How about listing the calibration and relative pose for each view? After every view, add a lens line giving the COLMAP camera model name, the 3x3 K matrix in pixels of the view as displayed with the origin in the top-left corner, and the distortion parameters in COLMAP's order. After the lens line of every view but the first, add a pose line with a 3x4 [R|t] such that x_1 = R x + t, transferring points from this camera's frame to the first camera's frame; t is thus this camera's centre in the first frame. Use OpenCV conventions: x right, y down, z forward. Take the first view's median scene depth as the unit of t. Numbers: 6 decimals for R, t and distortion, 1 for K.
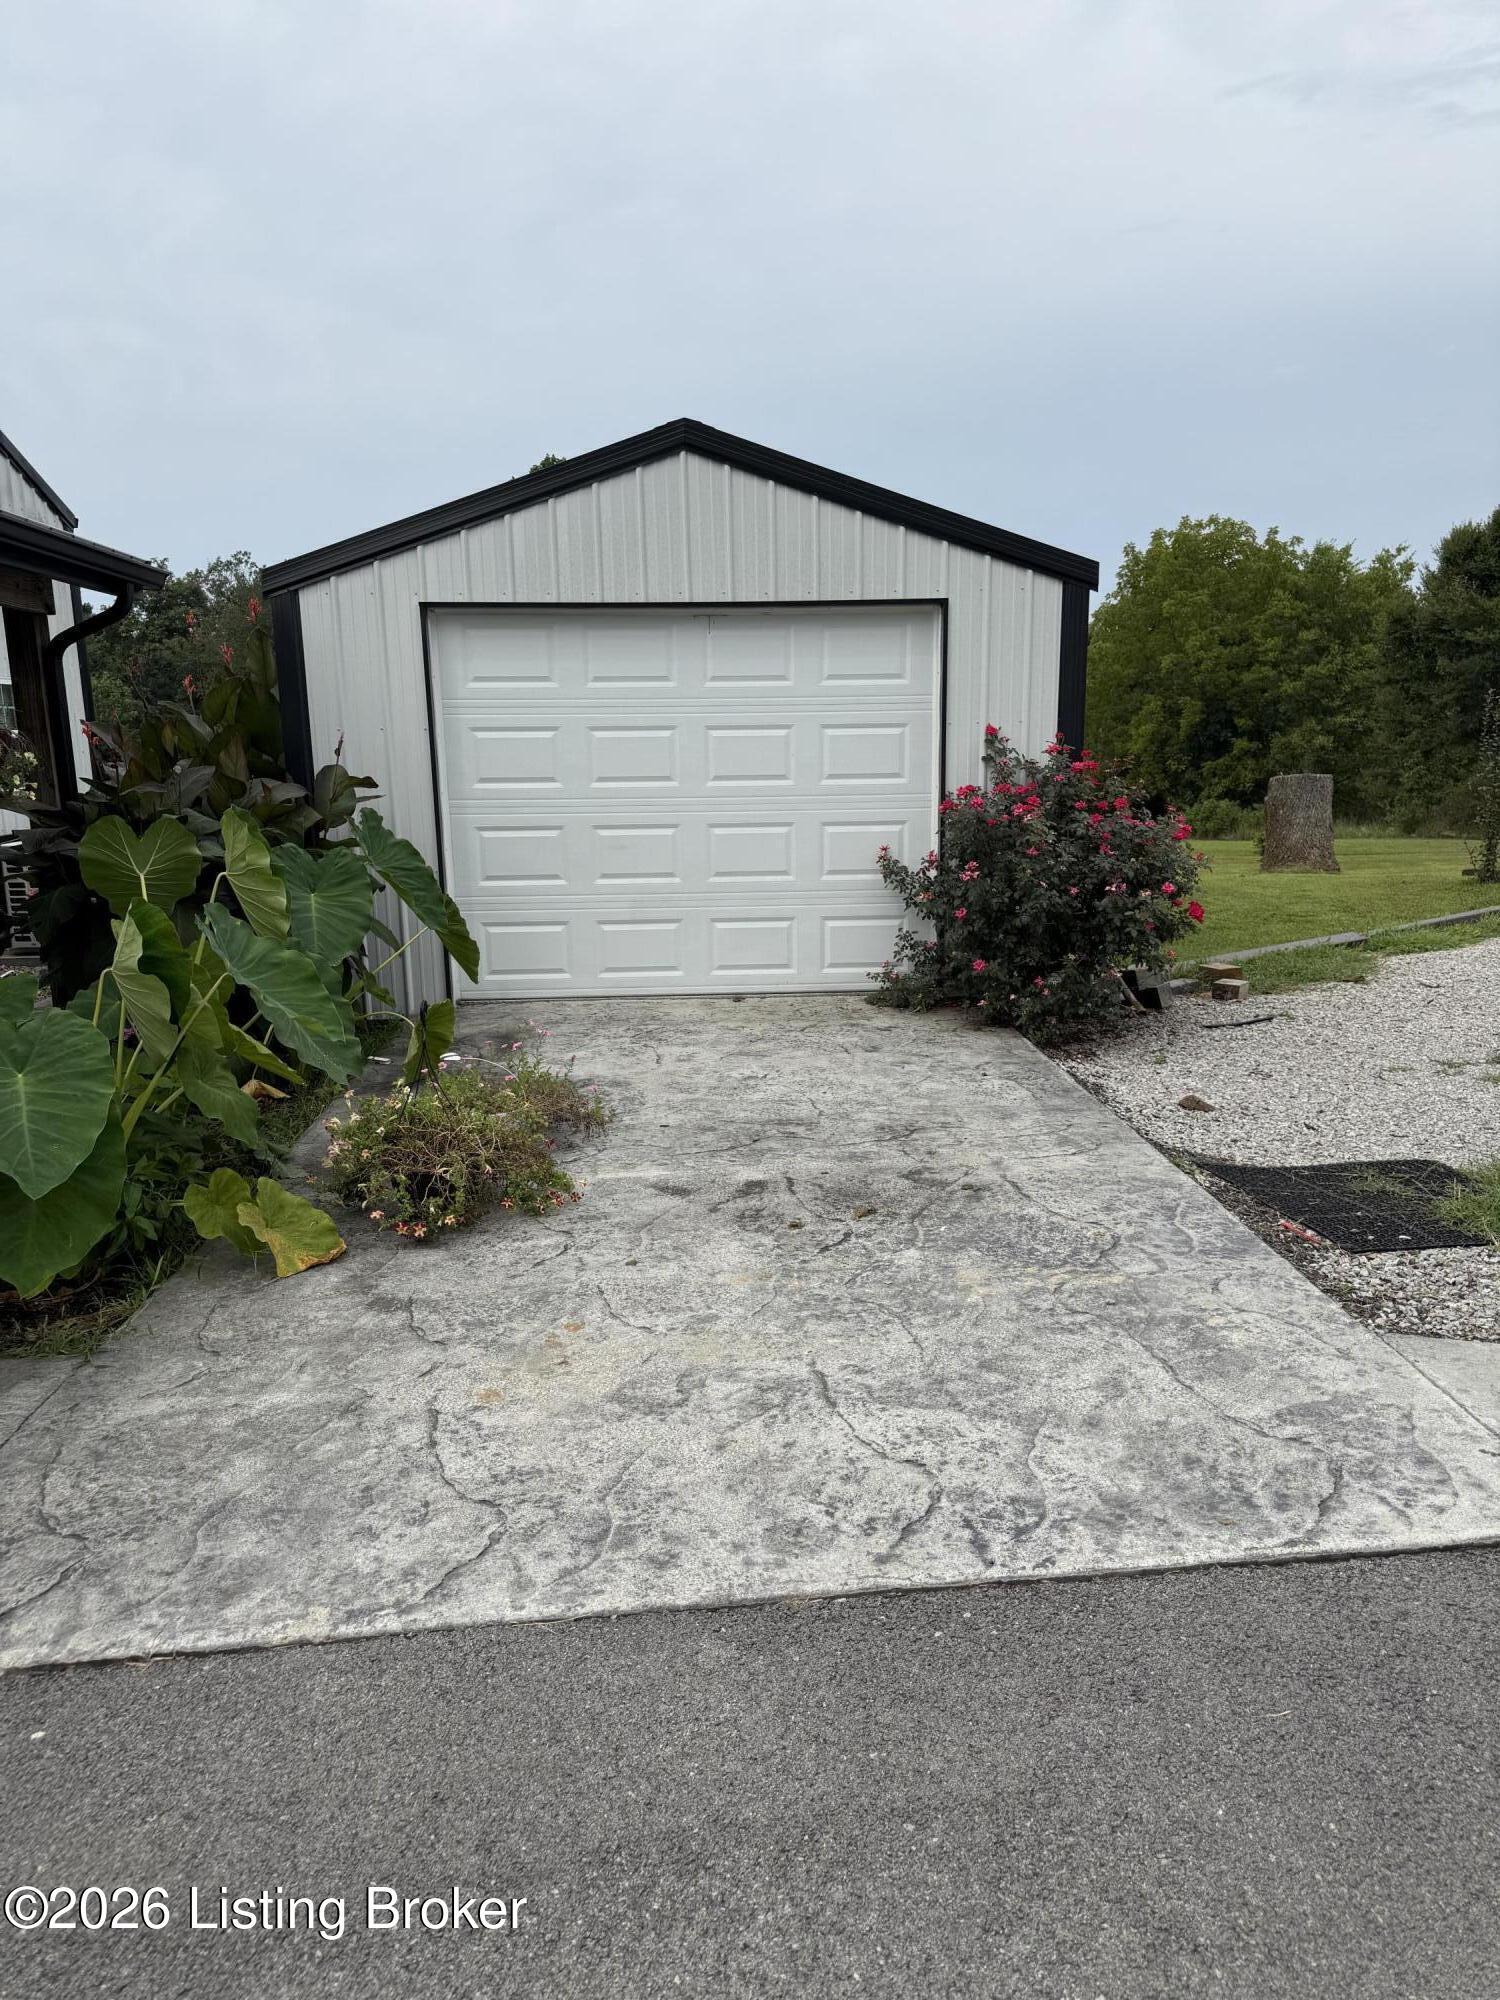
lens RADIAL K [[1389.8, 0, 750.0], [0, 1389.8, 1000.0], [0, 0, 1]] dist [0.103462, -0.166920]
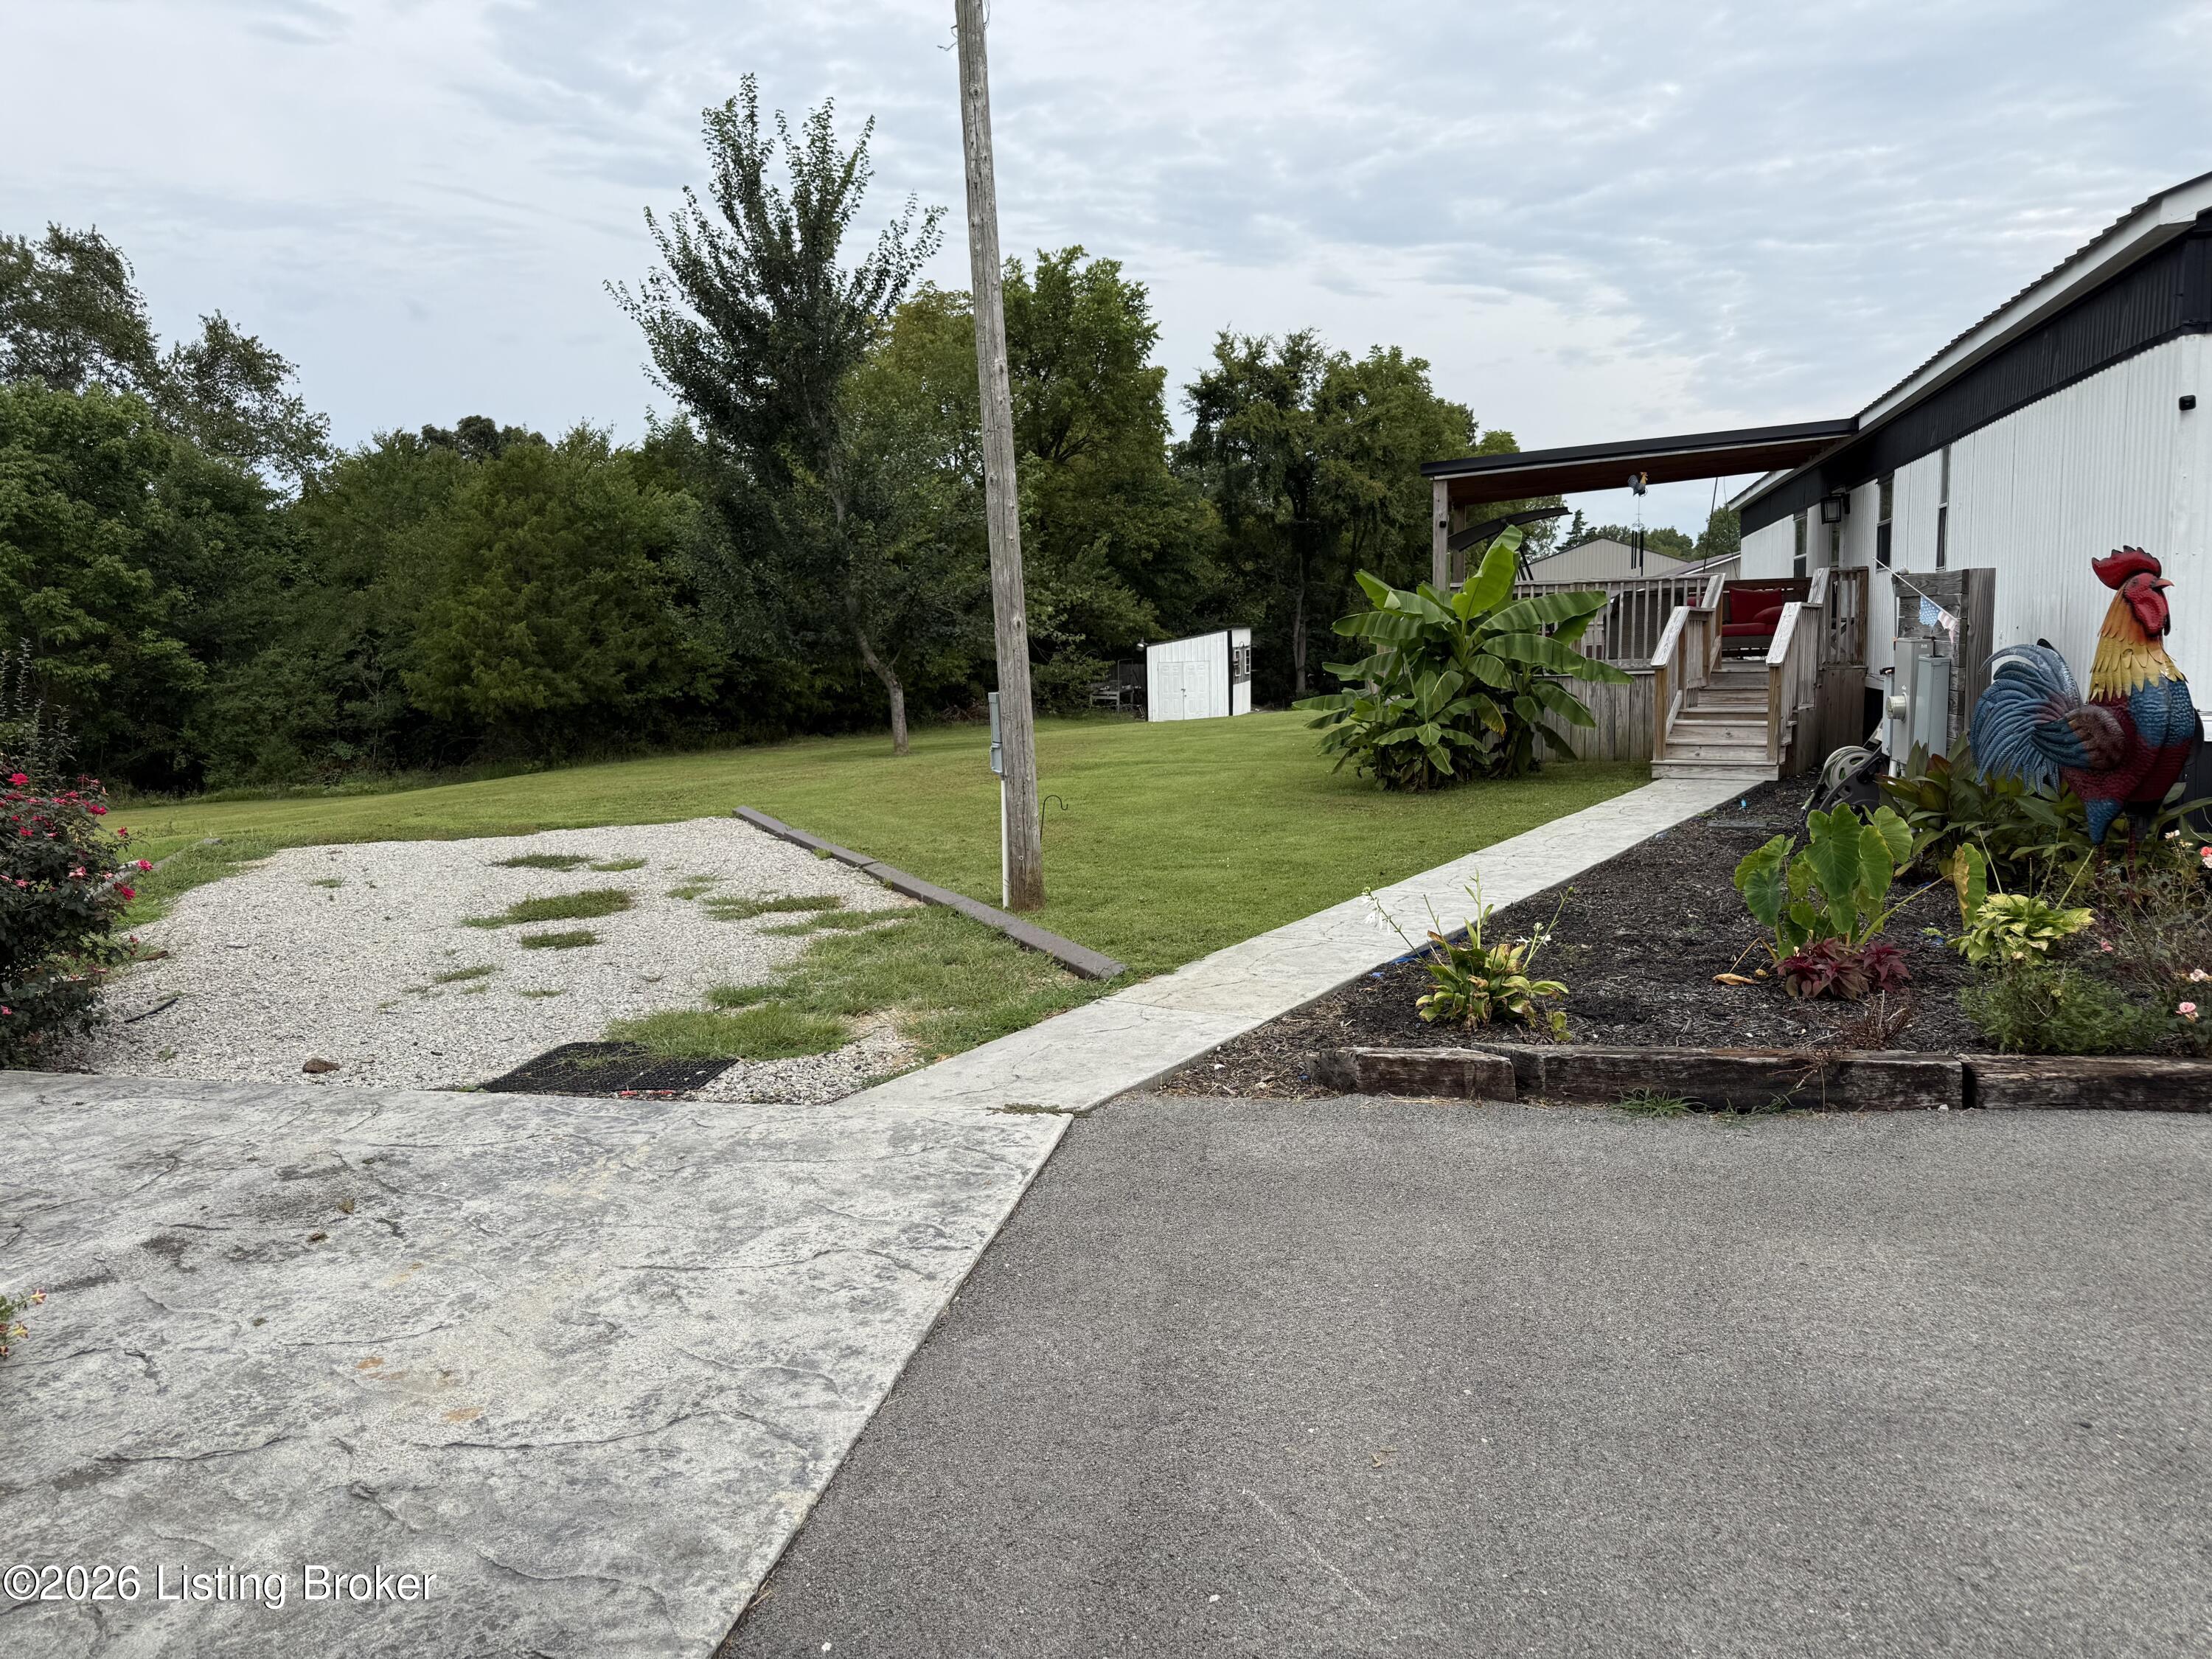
lens RADIAL K [[1537.1, 0, 1106.0], [0, 1537.1, 829.5], [0, 0, 1]] dist [0.103462, -0.166920]
pose [[0.289115, -0.102098, 0.951834, -0.898934], [0.196106, 0.979526, 0.045502, -0.049037], [-0.936993, 0.173505, 0.303217, 0.215050]]
